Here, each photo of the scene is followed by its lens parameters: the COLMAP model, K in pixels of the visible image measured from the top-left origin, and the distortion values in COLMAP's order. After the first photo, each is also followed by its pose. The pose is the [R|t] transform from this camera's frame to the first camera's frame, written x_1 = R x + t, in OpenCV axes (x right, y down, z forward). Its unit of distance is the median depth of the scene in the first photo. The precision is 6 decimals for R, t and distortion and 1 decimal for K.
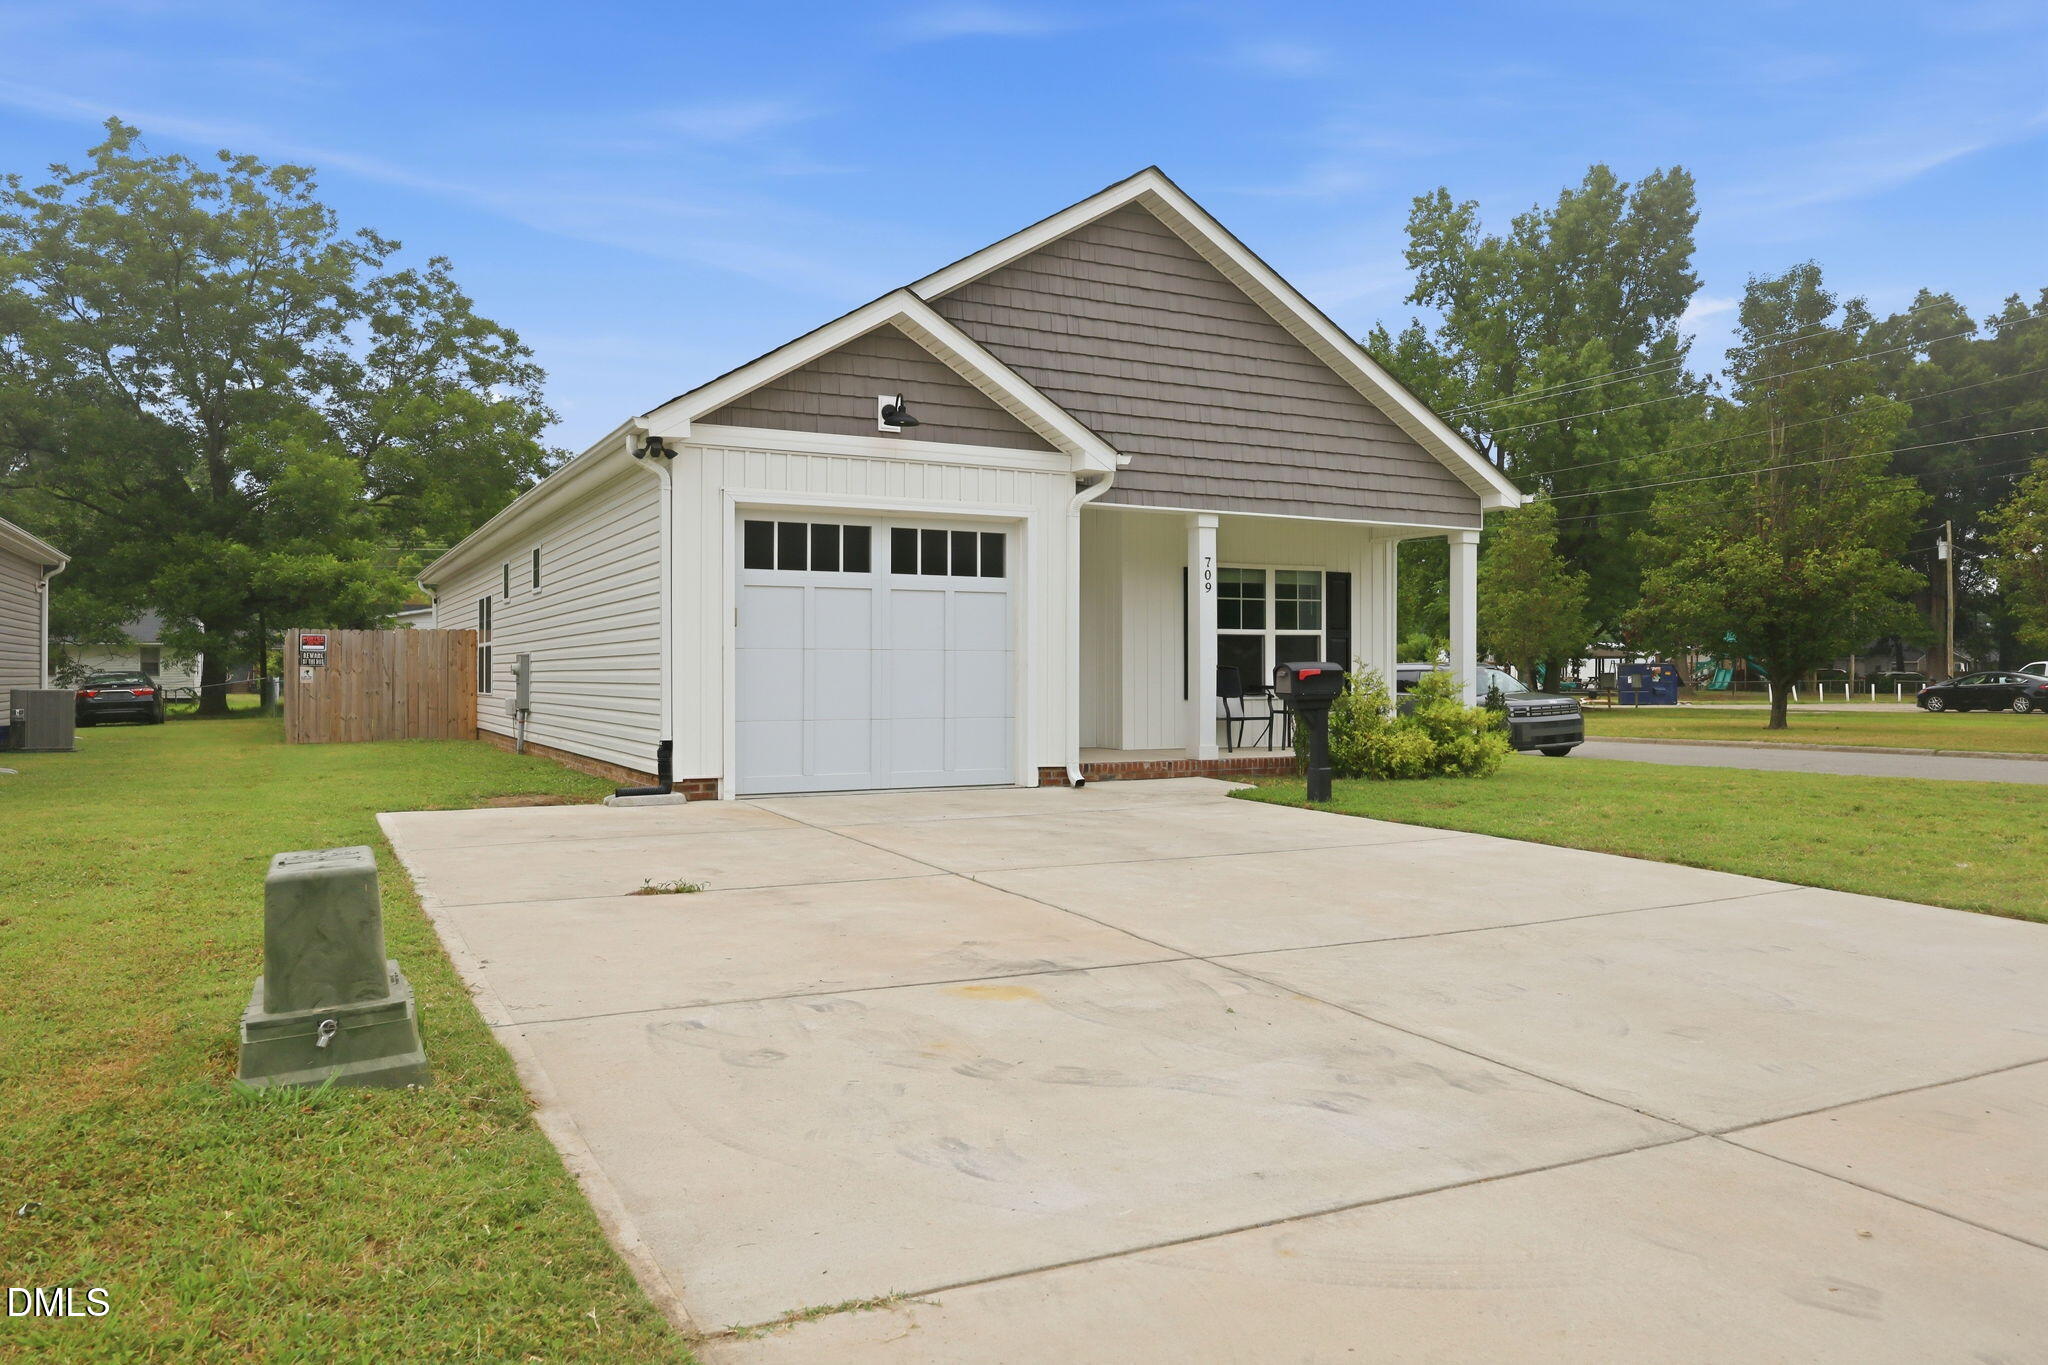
lens RADIAL K [[1464.4, 0, 1024.0], [0, 1464.4, 682.5], [0, 0, 1]] dist [-0.002737, -0.002279]
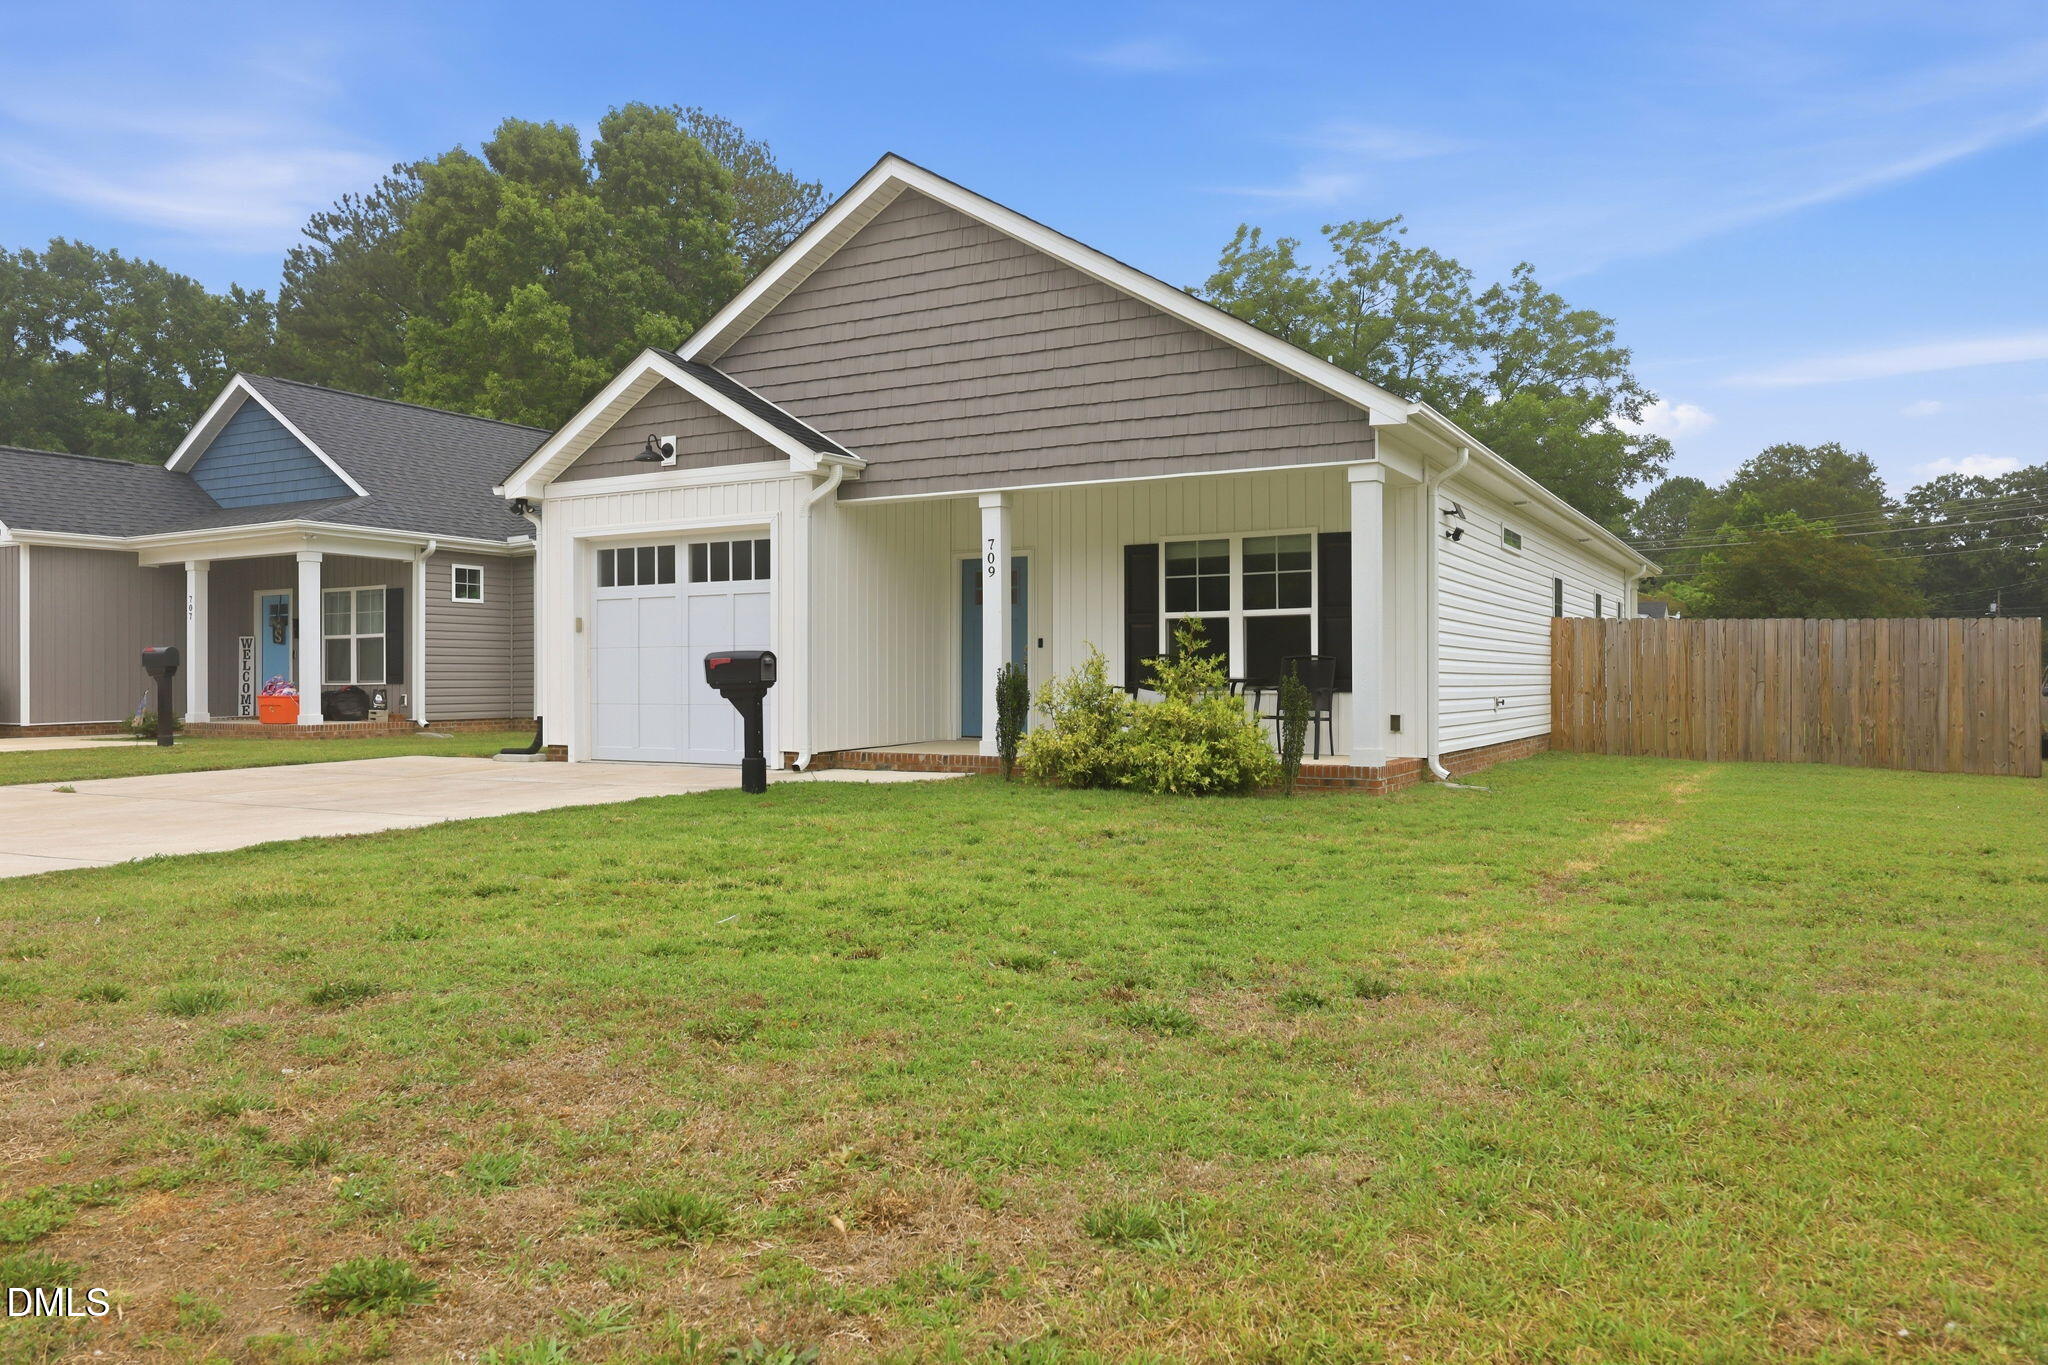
lens RADIAL K [[1417.0, 0, 1000.6], [0, 1417.0, 677.1], [0, 0, 1]] dist [0.001521, -0.033728]
pose [[0.535063, -0.003371, -0.844805, 0.944774], [-0.001388, 0.999987, -0.004870, 0.007234], [0.844811, 0.003778, 0.535052, 0.553453]]
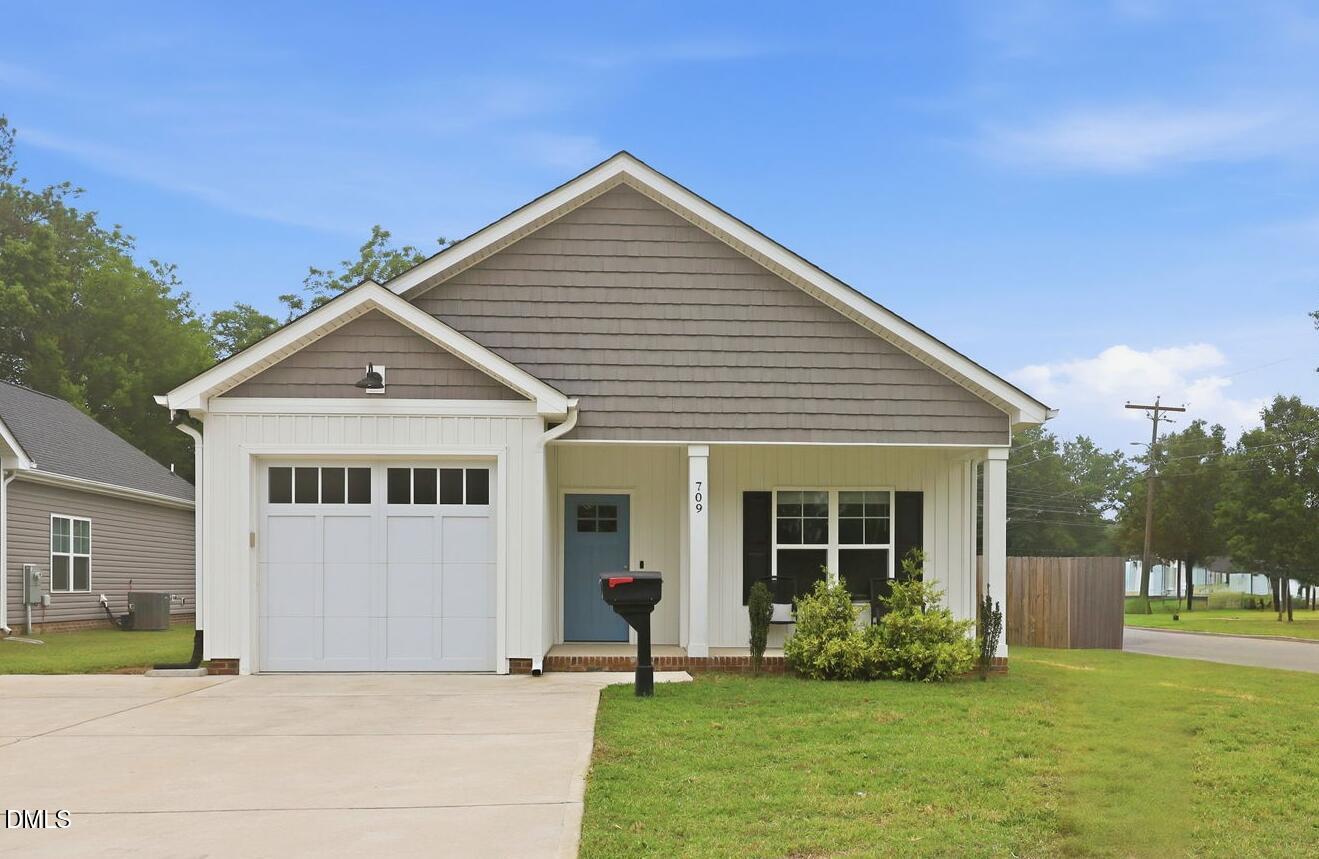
lens RADIAL K [[1102.9, 0, 657.7], [0, 1102.9, 601.3], [0, 0, 1]] dist [-0.005349, -0.002234]
pose [[0.904826, 0.008355, -0.425699, 0.495845], [-0.004793, 0.999944, 0.009438, 0.000580], [0.425754, -0.006499, 0.904815, 0.209532]]
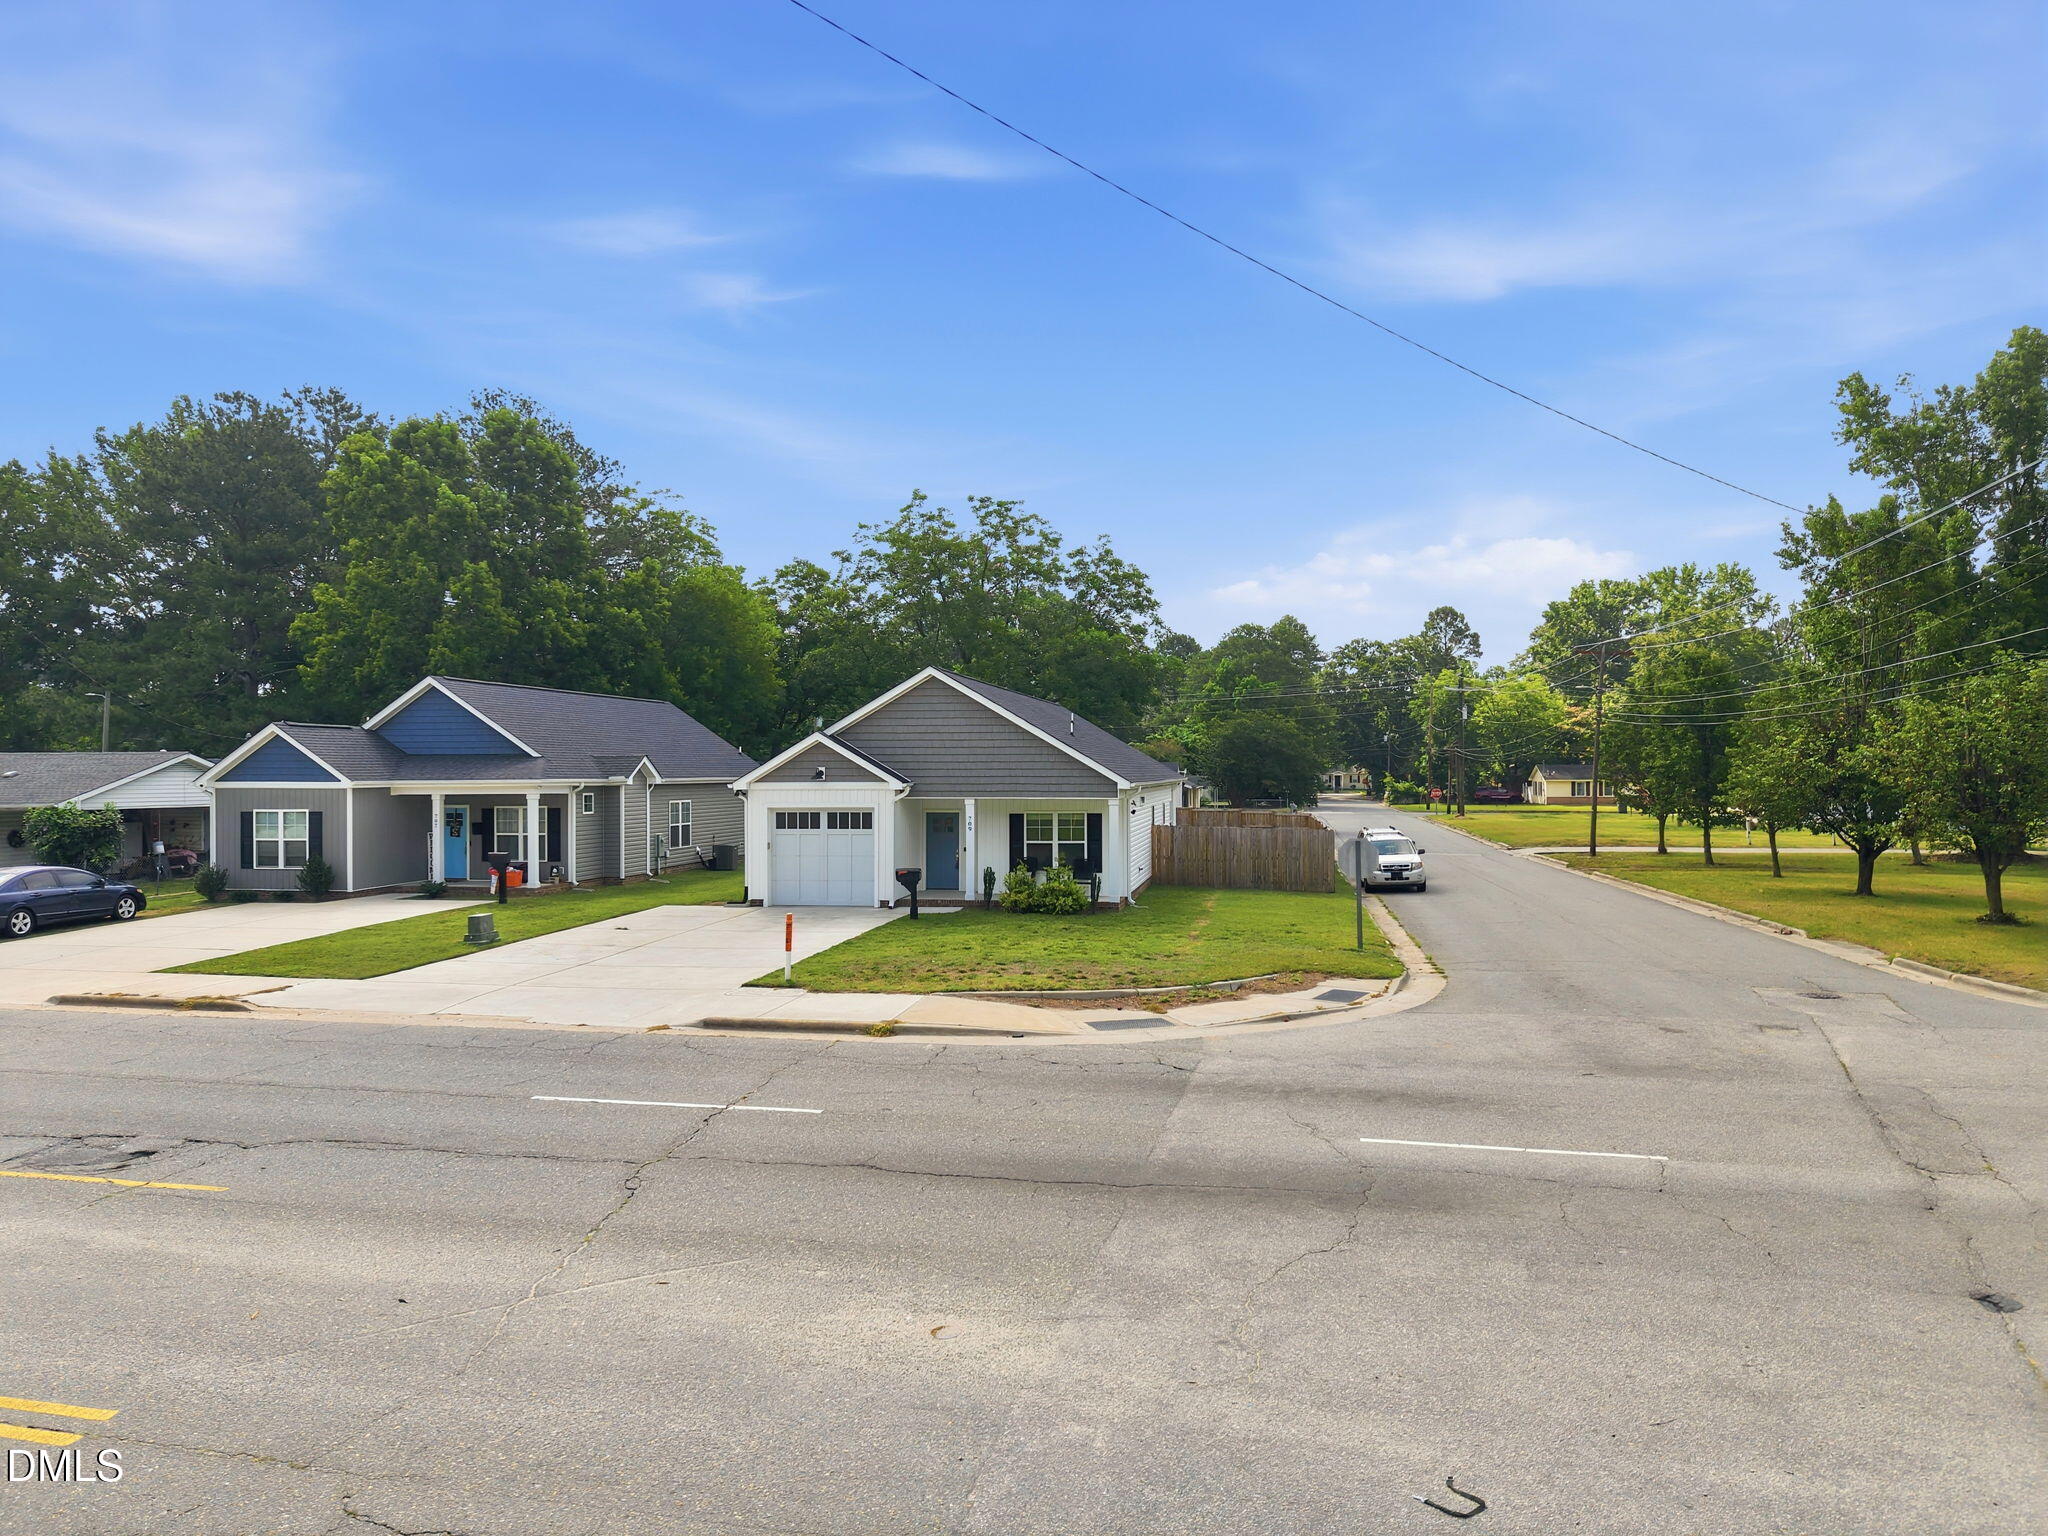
lens RADIAL K [[1395.8, 0, 1024.0], [0, 1395.8, 768.0], [0, 0, 1]] dist [0.057296, -0.001612]
pose [[0.789006, -0.002929, -0.614379, 1.711081], [0.001974, 0.999996, -0.002232, -0.170424], [0.614383, 0.000548, 0.789008, -0.812014]]
